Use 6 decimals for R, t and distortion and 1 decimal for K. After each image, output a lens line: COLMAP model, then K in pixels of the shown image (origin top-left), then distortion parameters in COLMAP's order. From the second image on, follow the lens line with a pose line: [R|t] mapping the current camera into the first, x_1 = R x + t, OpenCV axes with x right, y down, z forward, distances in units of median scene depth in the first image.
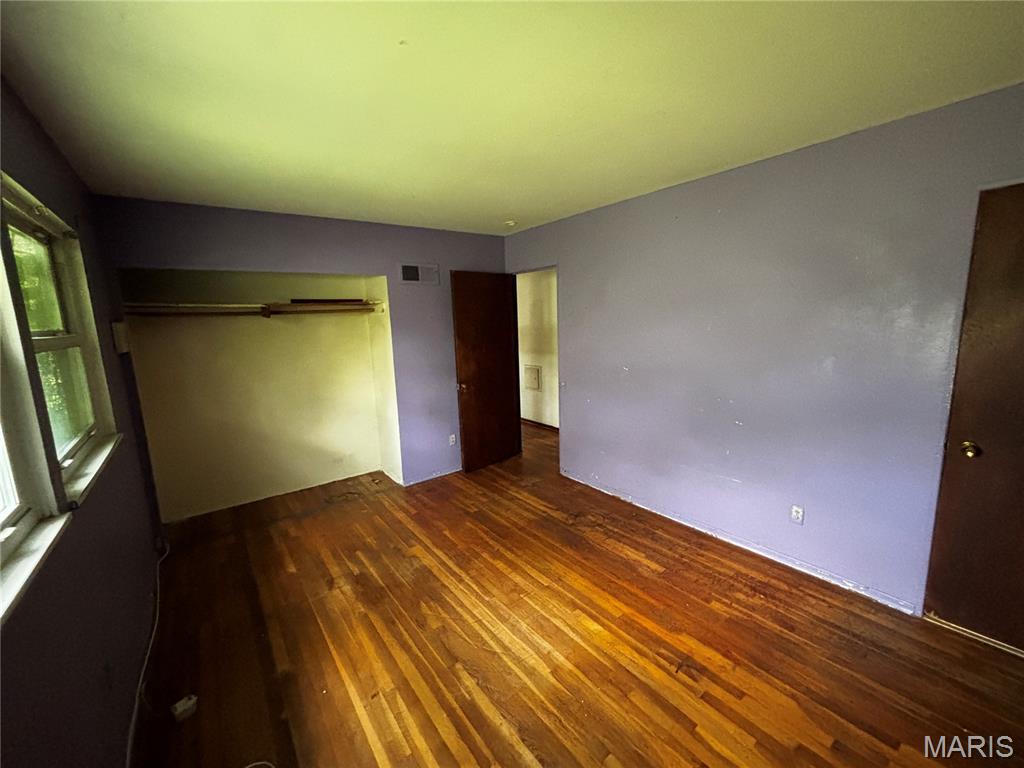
lens RADIAL K [[415.3, 0, 511.4], [0, 415.3, 379.9], [0, 0, 1]] dist [-0.001654, -0.000473]
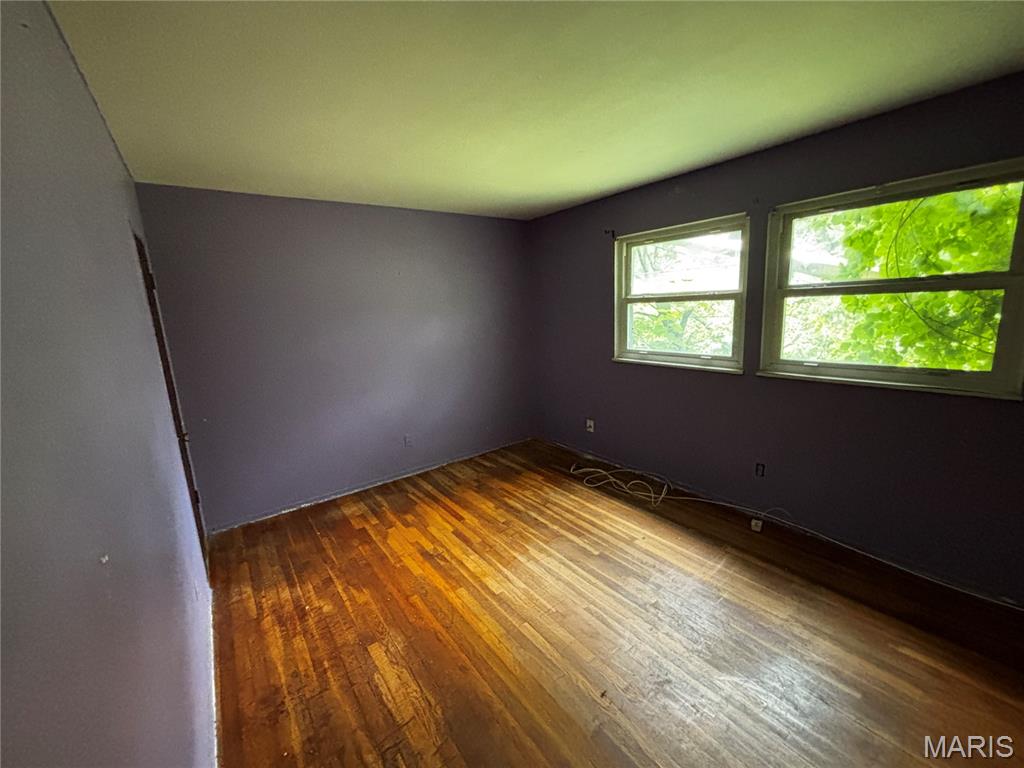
lens RADIAL K [[415.3, 0, 511.4], [0, 415.3, 379.9], [0, 0, 1]] dist [-0.001654, -0.000473]
pose [[-0.996133, 0.083470, 0.027401, 0.054399], [0.087841, 0.941318, 0.325889, -0.268474], [0.001409, 0.327036, -0.945011, 1.798755]]
